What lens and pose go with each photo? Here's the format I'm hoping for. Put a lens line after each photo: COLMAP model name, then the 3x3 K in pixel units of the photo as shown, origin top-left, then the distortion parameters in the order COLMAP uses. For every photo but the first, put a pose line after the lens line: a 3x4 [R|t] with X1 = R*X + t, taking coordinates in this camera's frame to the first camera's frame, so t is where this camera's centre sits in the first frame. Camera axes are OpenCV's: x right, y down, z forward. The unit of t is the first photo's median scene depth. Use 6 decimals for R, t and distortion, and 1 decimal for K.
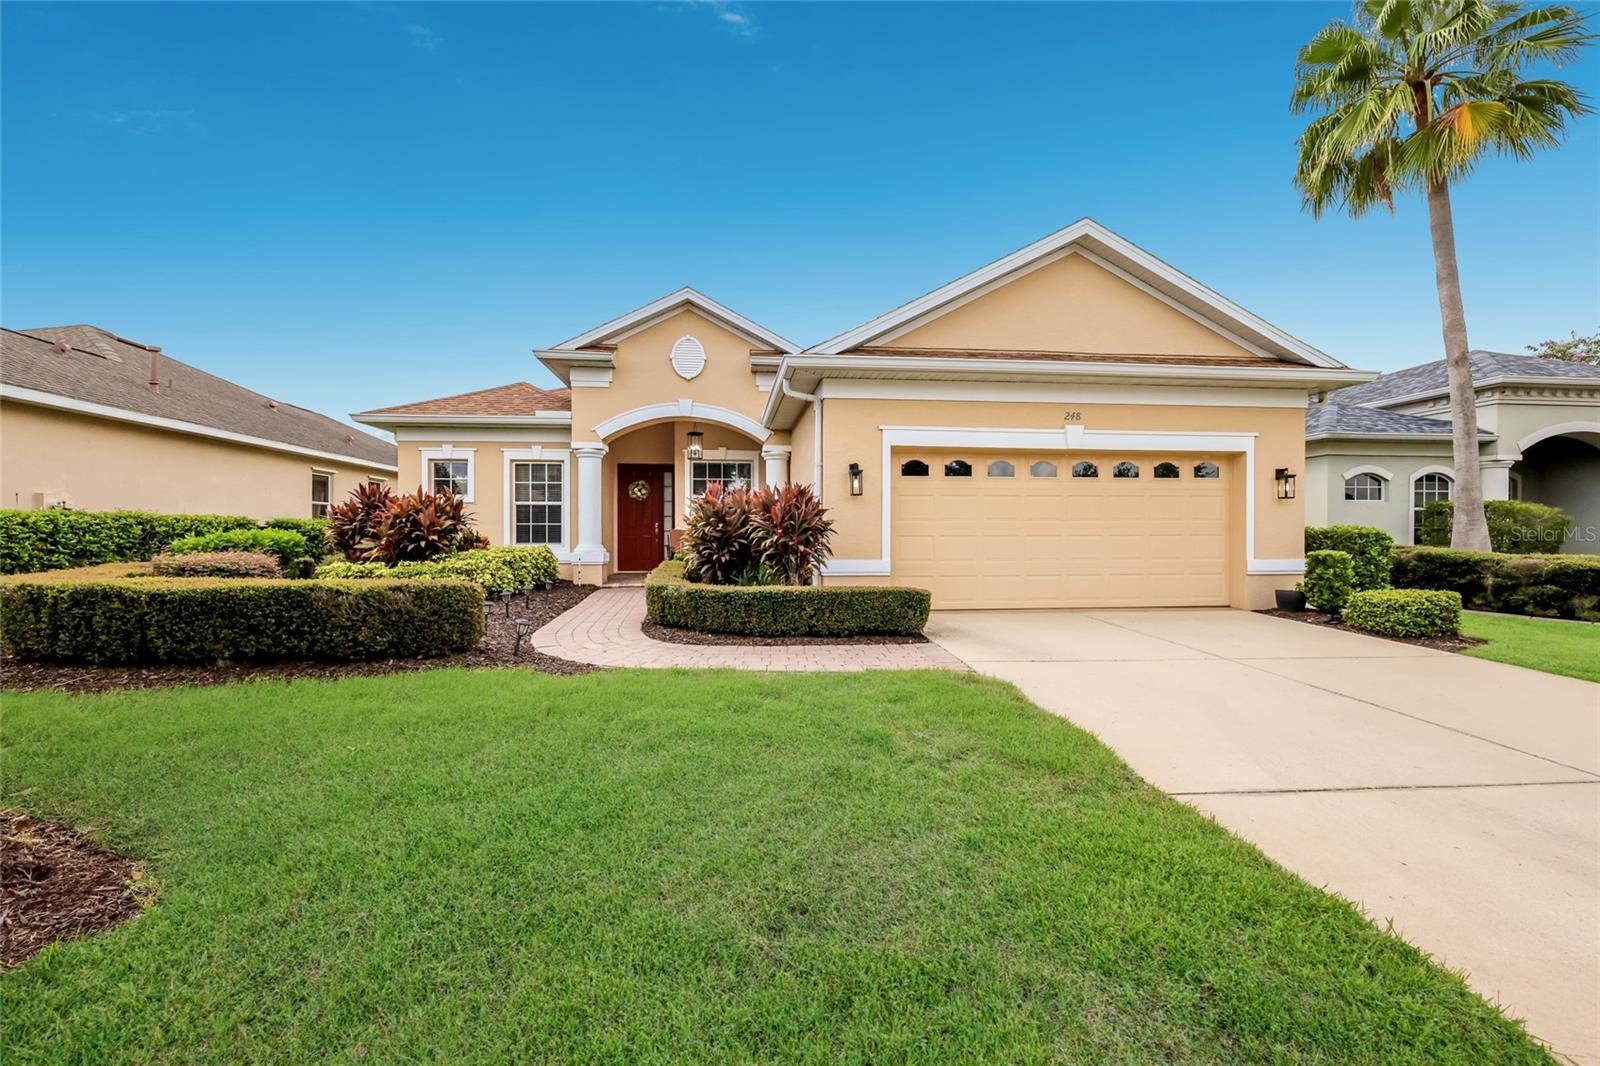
lens RADIAL K [[705.3, 0, 792.6], [0, 705.3, 525.5], [0, 0, 1]] dist [0.006345, 0.000612]
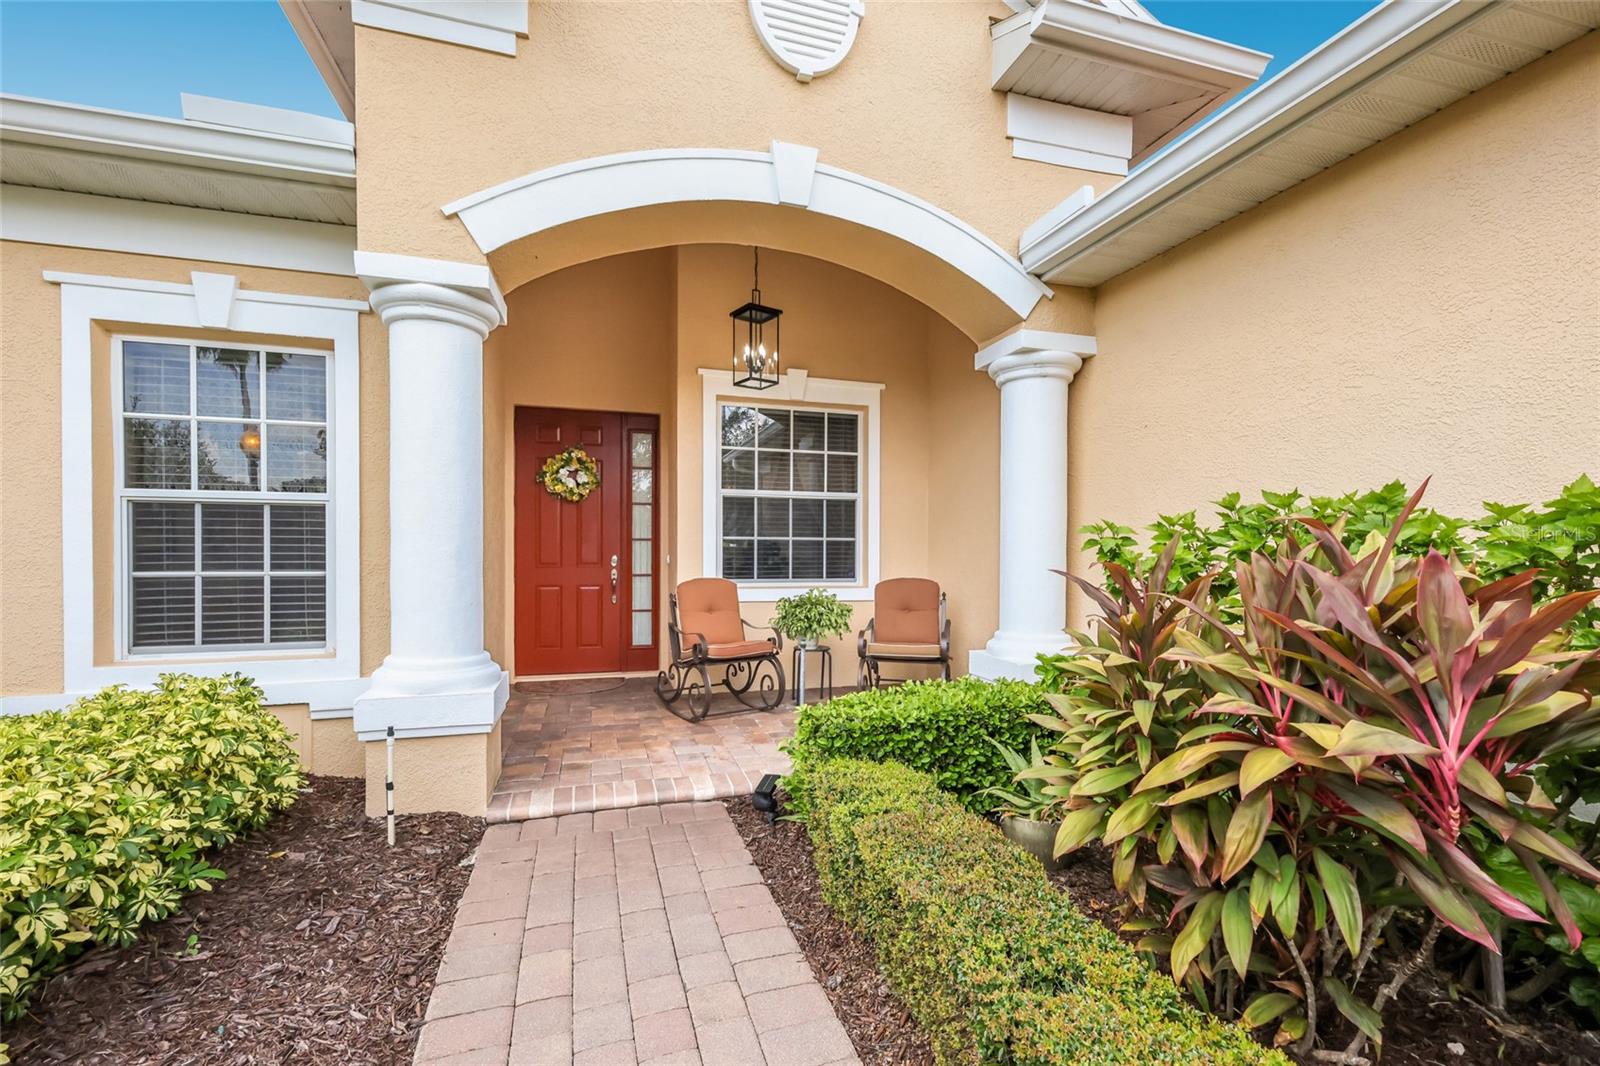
lens RADIAL K [[705.3, 0, 808.0], [0, 705.3, 550.0], [0, 0, 1]] dist [0.006345, 0.000612]
pose [[0.979962, 0.004485, 0.199136, -0.198987], [-0.007355, 0.999879, 0.013675, -0.016213], [-0.199050, -0.014866, 0.979877, 0.696948]]
